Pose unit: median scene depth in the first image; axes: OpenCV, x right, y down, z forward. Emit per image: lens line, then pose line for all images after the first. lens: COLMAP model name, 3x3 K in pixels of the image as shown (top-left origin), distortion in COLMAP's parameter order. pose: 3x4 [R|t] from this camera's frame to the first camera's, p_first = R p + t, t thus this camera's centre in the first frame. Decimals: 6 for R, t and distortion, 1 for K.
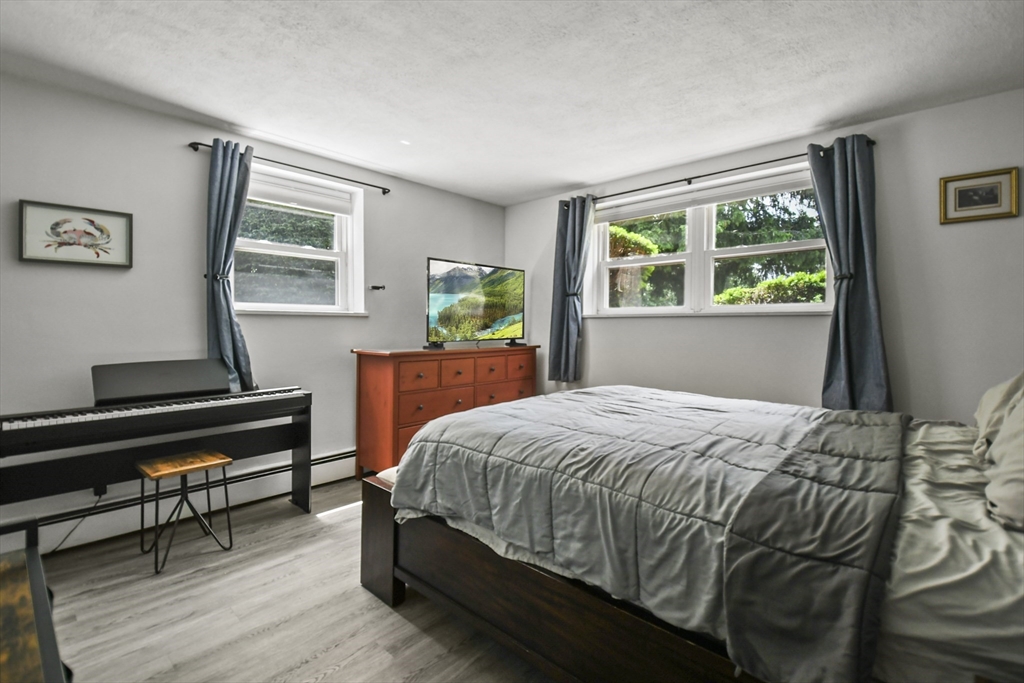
lens RADIAL K [[459.9, 0, 524.3], [0, 459.9, 324.6], [0, 0, 1]] dist [-0.000460, -0.000822]
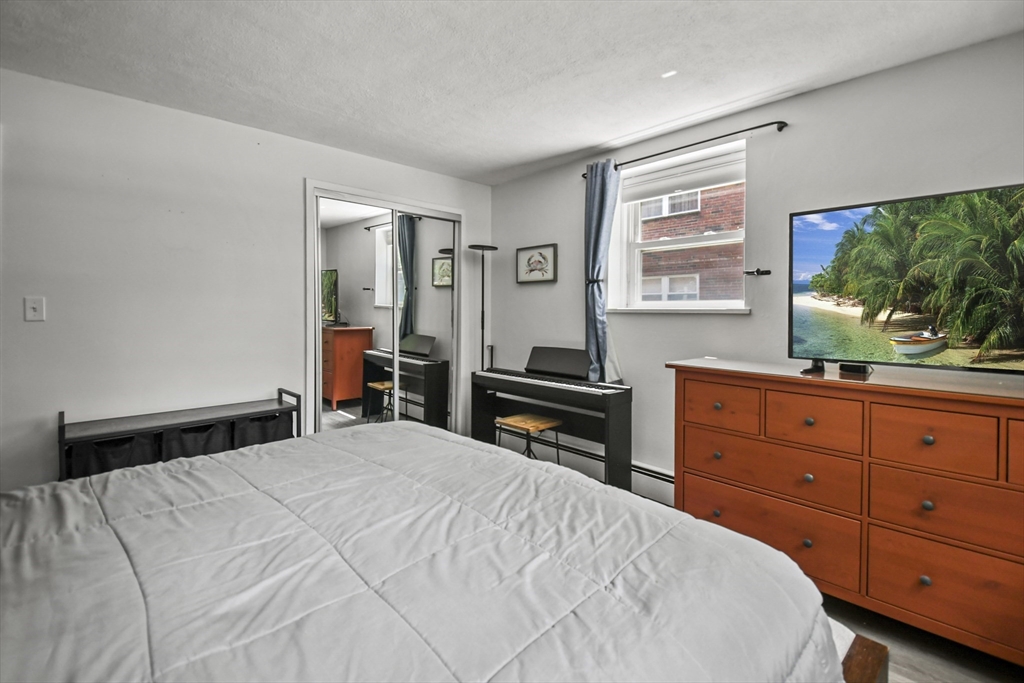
lens RADIAL K [[459.9, 0, 522.5], [0, 459.9, 315.6], [0, 0, 1]] dist [-0.000460, -0.000822]
pose [[-0.079414, 0.010523, -0.996786, 0.566977], [-0.004031, 0.999933, 0.010878, -0.030380], [0.996834, 0.004882, -0.079366, 0.987959]]
